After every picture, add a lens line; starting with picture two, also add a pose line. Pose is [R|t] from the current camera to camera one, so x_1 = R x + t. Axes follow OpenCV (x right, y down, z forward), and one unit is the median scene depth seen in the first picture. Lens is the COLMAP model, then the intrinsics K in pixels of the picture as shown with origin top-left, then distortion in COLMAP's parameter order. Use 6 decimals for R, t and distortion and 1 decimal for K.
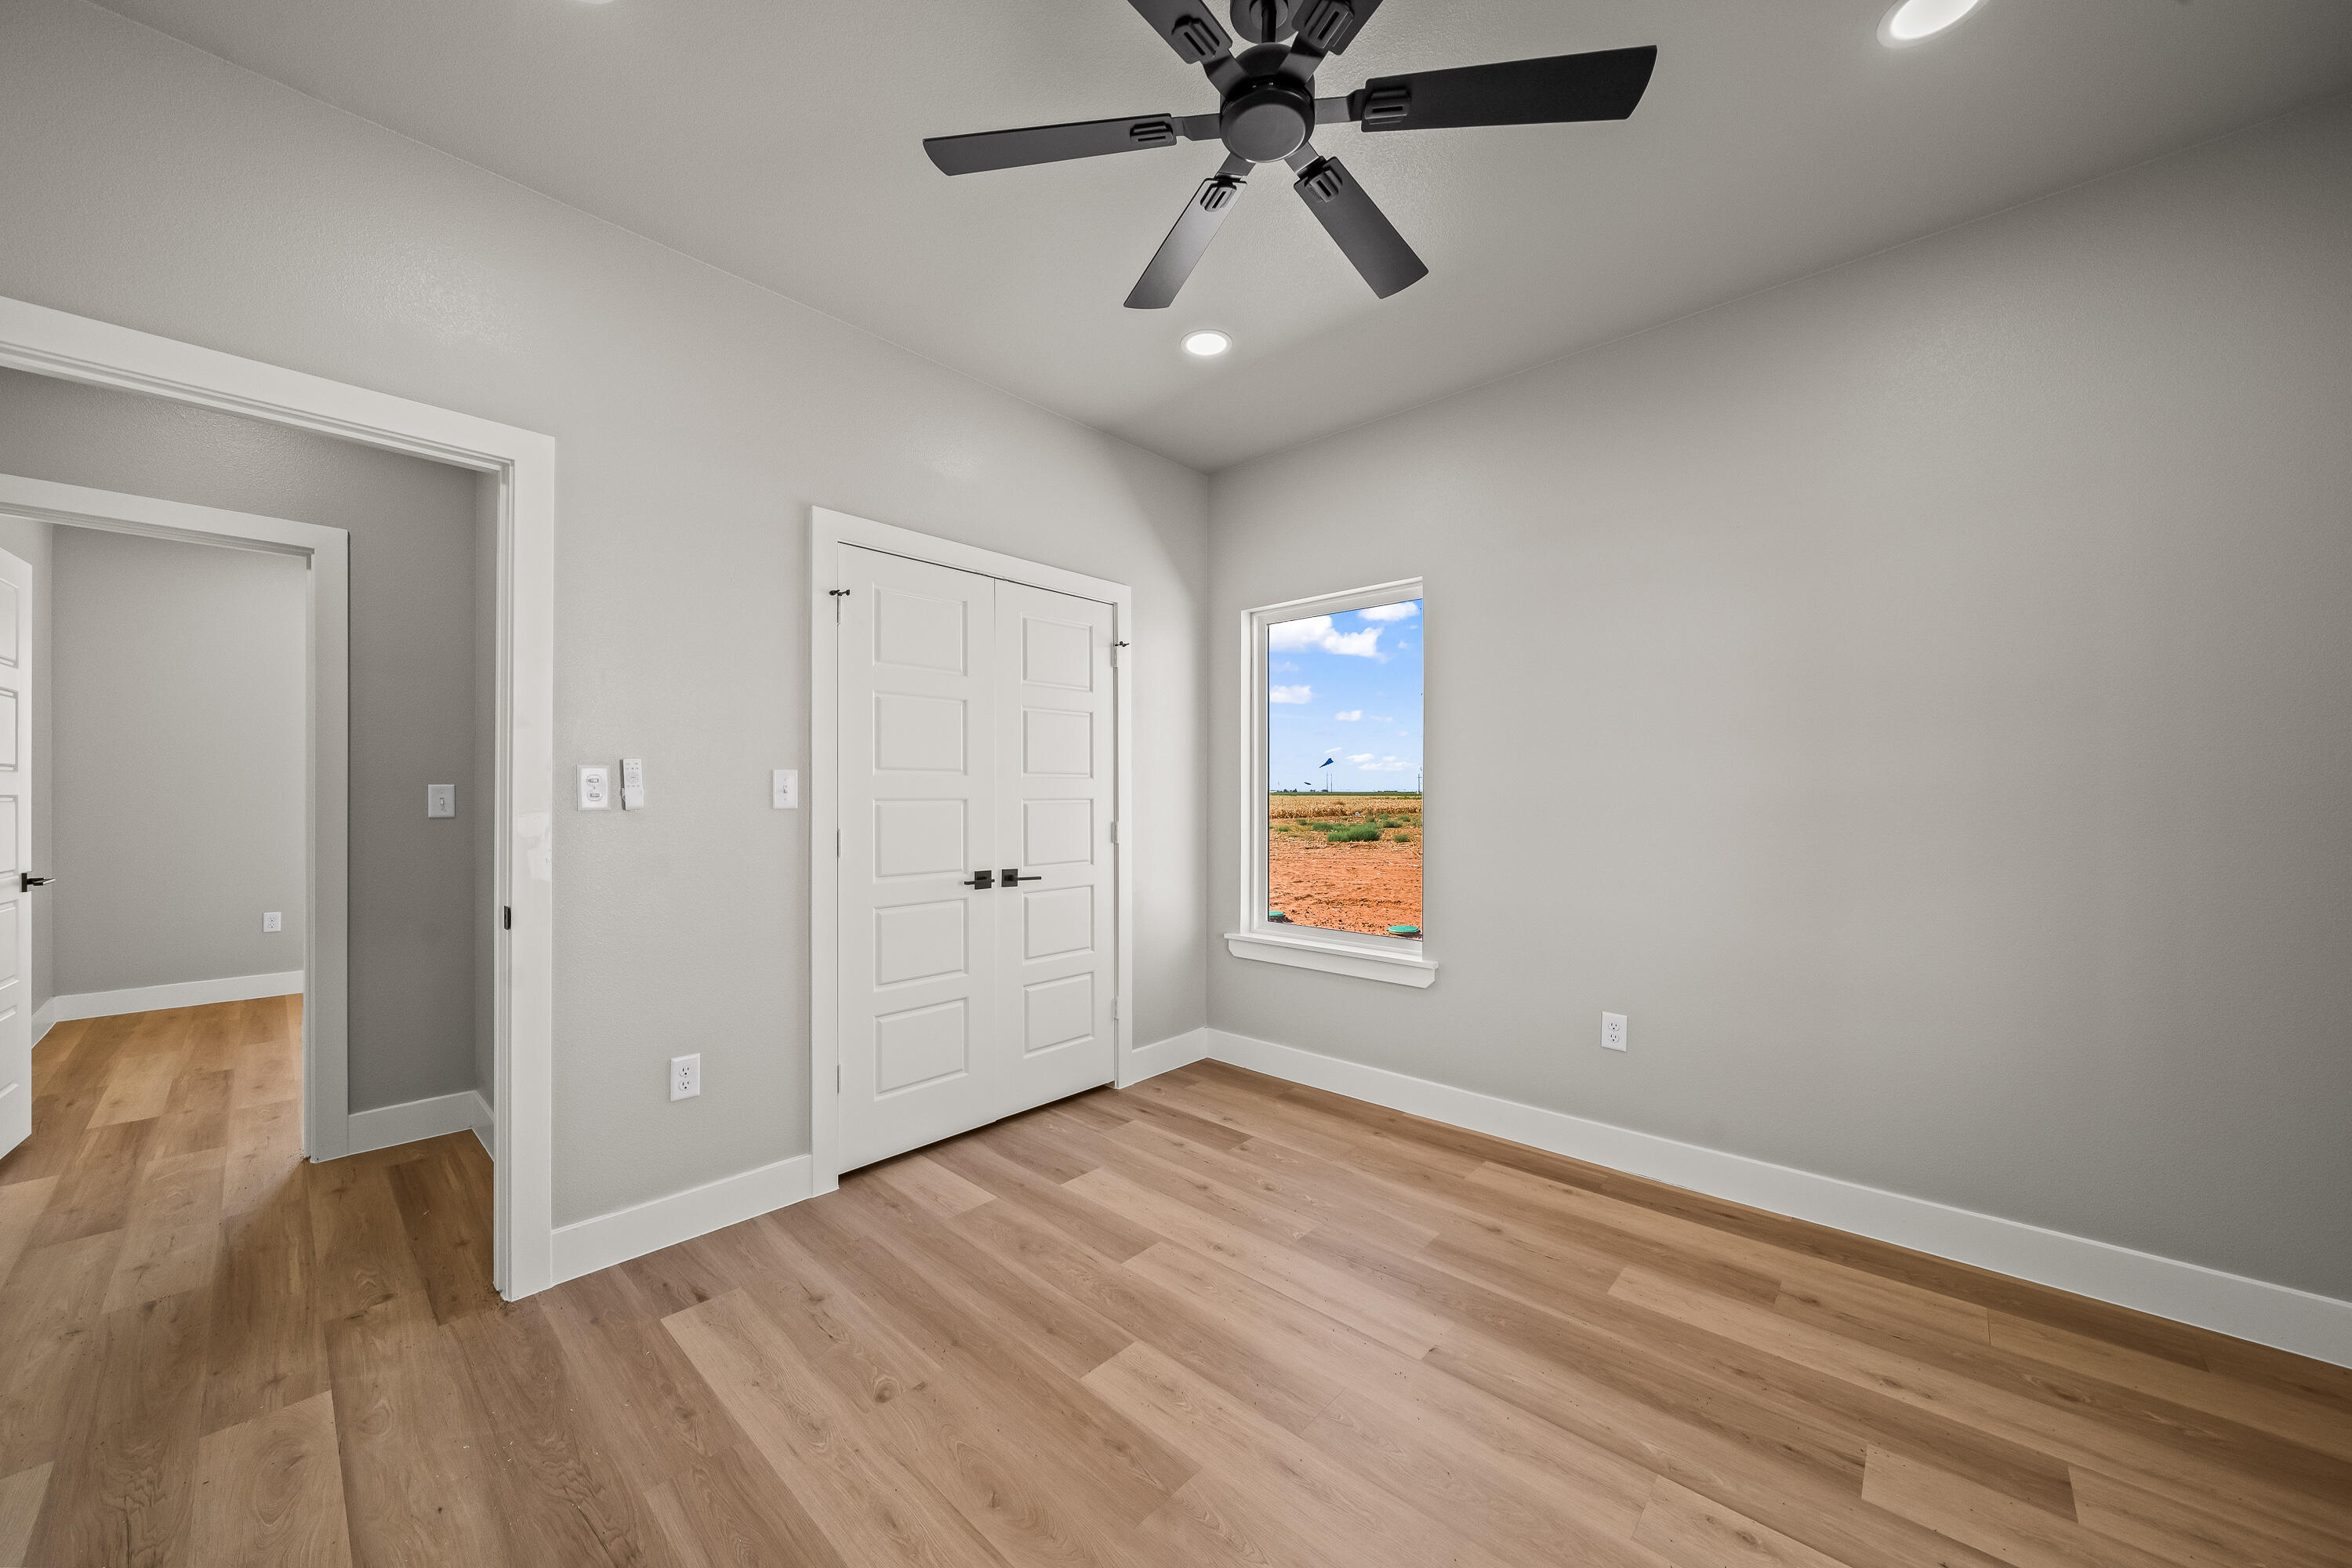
lens RADIAL K [[848.2, 0, 1174.1], [0, 848.2, 784.4], [0, 0, 1]] dist [-0.002778, -0.000162]
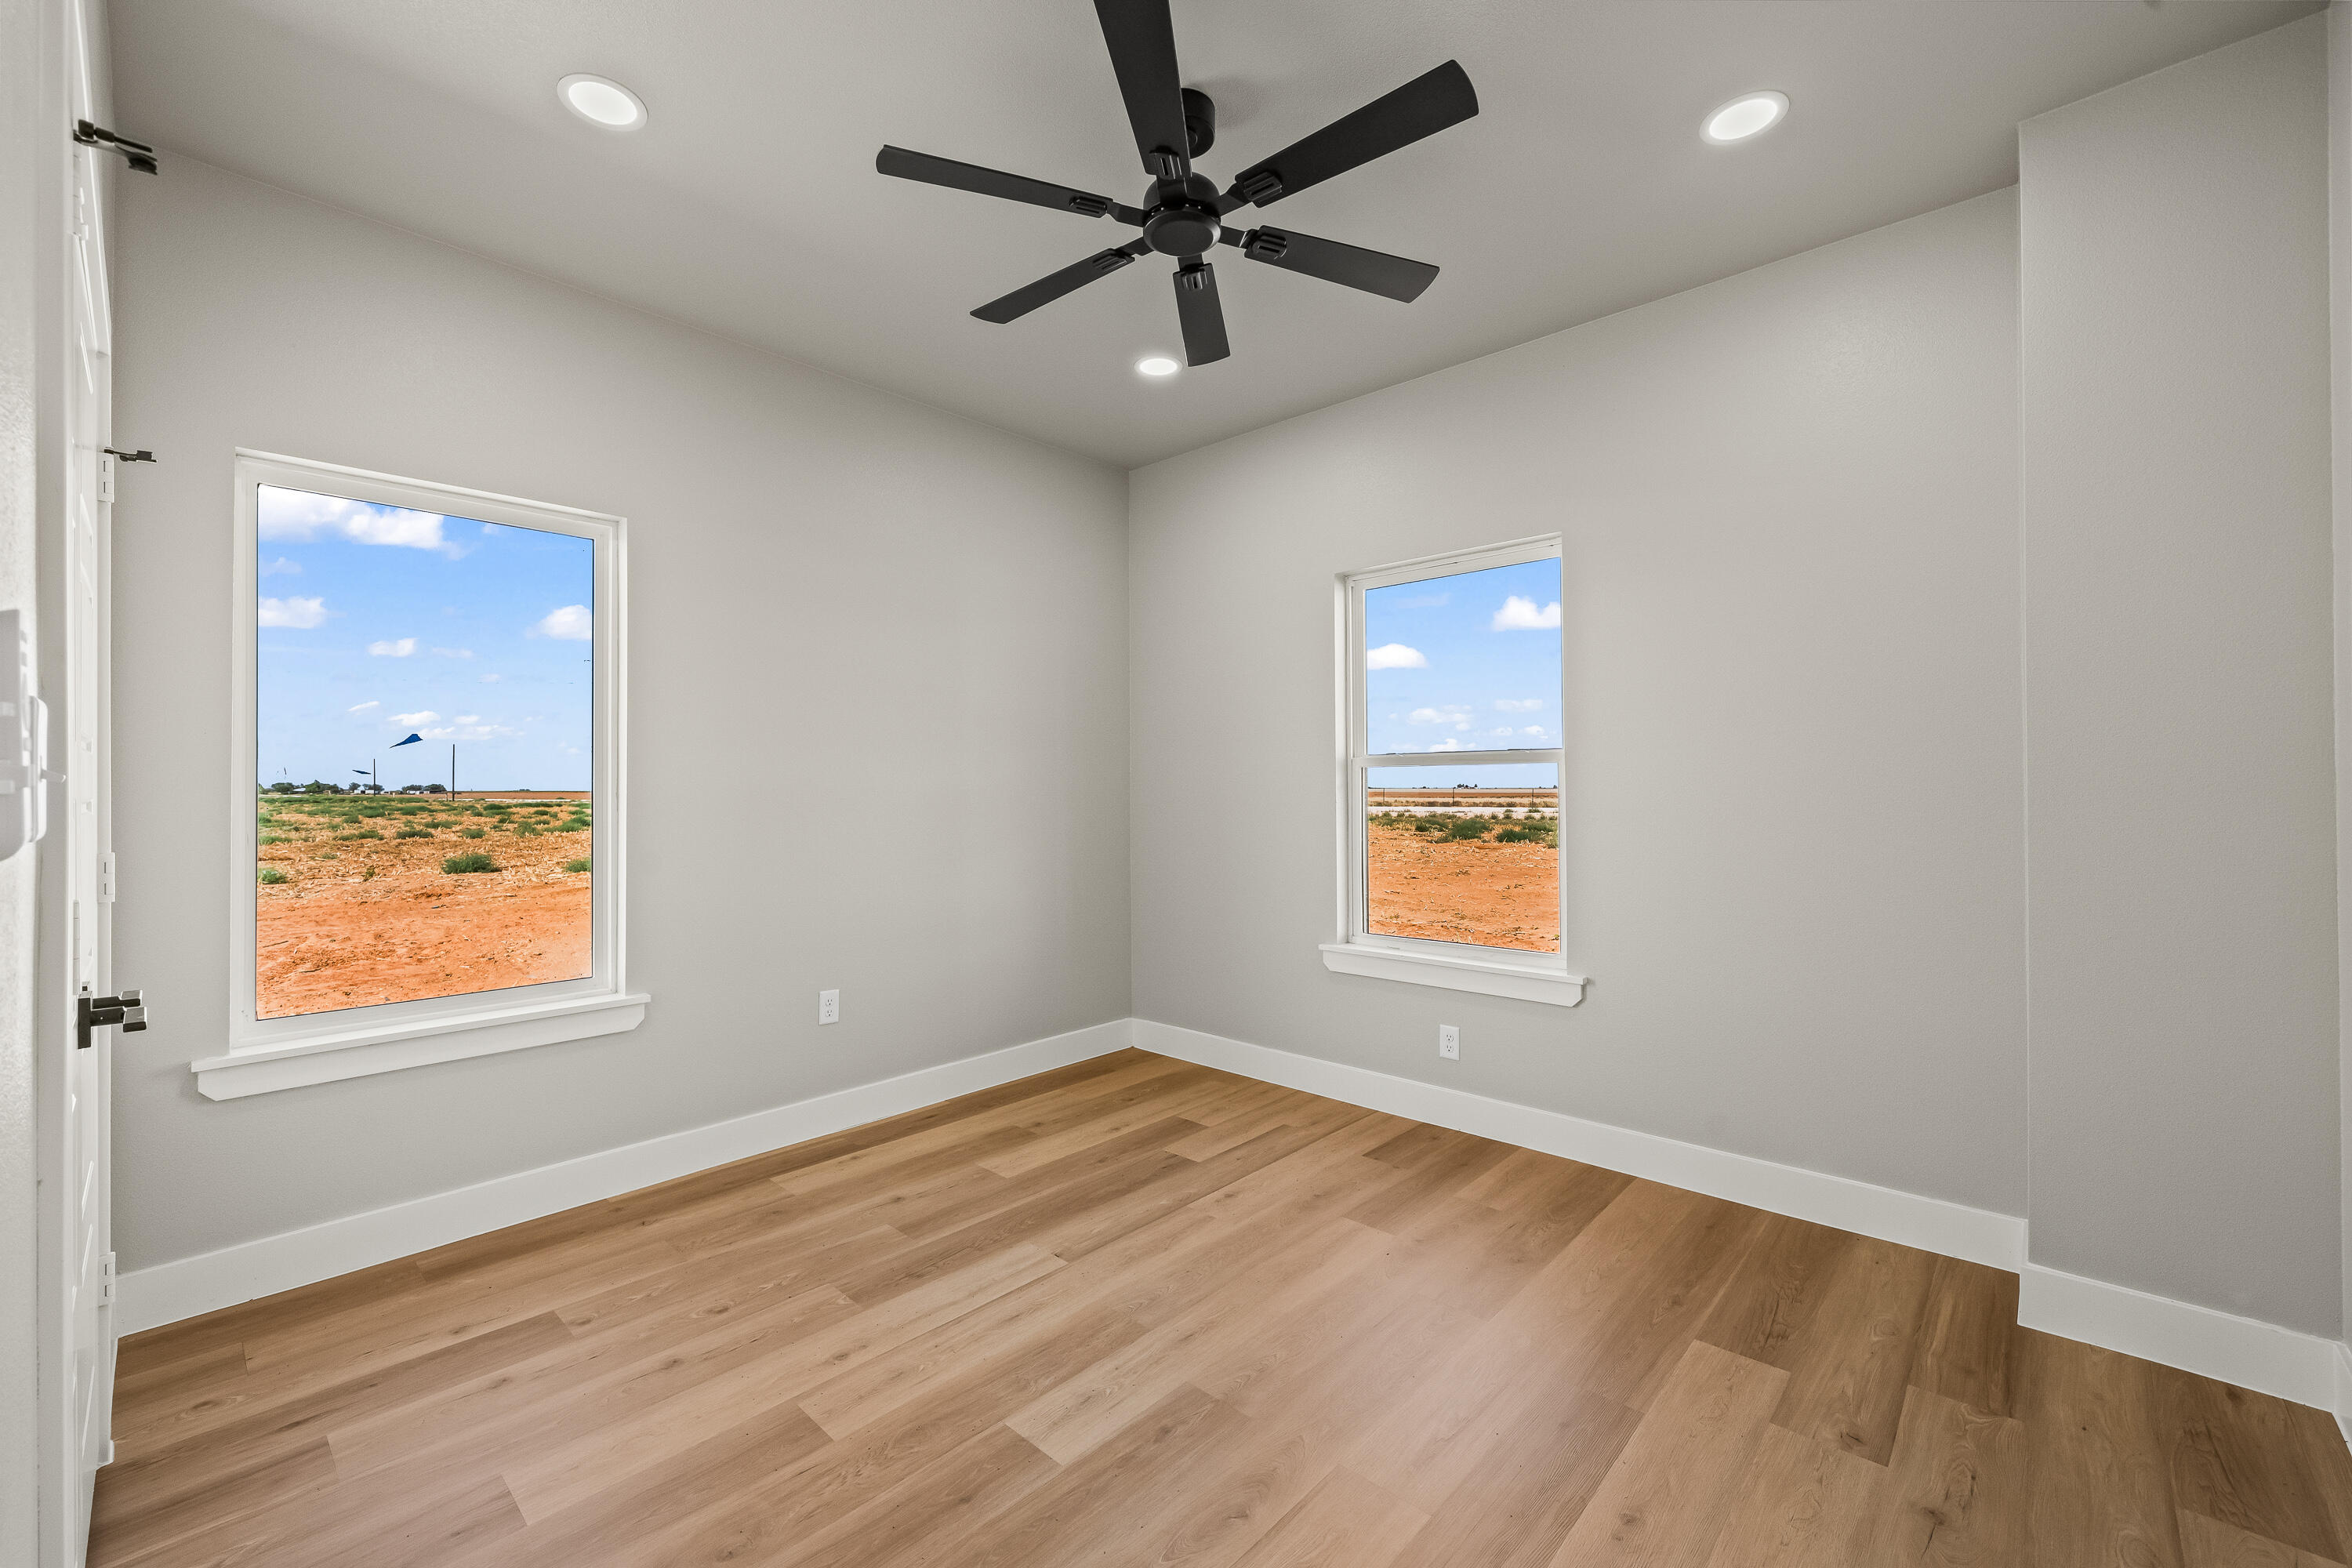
lens RADIAL K [[946.9, 0, 1151.6], [0, 946.9, 785.5], [0, 0, 1]] dist [-0.001360, 0.000247]
pose [[0.013298, 0.004380, 0.999902, -0.851758], [-0.006694, 0.999968, -0.004291, 0.015809], [-0.999889, -0.006637, 0.013327, 0.720457]]
